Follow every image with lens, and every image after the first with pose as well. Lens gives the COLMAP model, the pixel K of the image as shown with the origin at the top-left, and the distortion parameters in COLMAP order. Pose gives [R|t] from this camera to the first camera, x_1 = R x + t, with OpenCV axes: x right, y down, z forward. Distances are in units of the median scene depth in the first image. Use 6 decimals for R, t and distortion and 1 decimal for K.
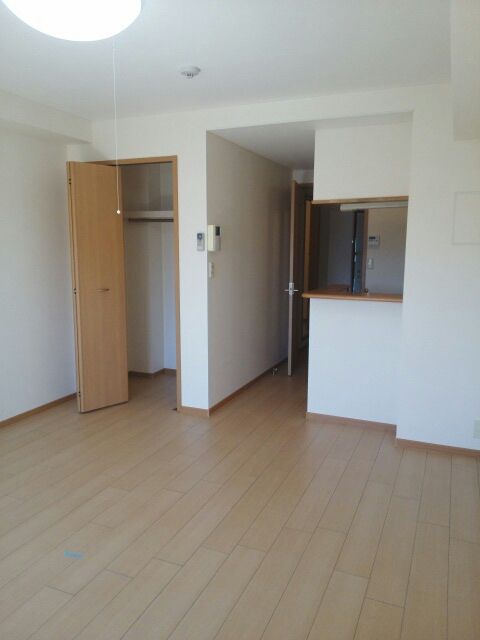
lens RADIAL K [[503.0, 0, 240.0], [0, 503.0, 320.0], [0, 0, 1]] dist [0.002982, 0.000278]
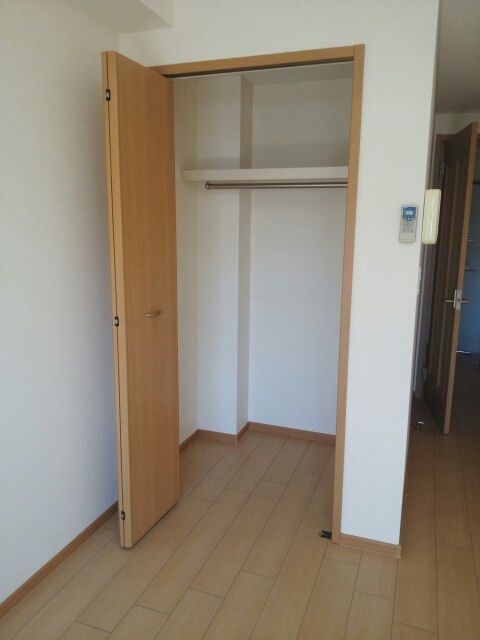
lens RADIAL K [[483.8, 0, 239.7], [0, 483.8, 305.1], [0, 0, 1]] dist [0.002213, 0.000993]
pose [[0.982969, -0.033846, 0.180627, -0.304700], [0.031509, 0.999379, 0.015795, -0.081984], [-0.181049, -0.009834, 0.983425, 0.514918]]
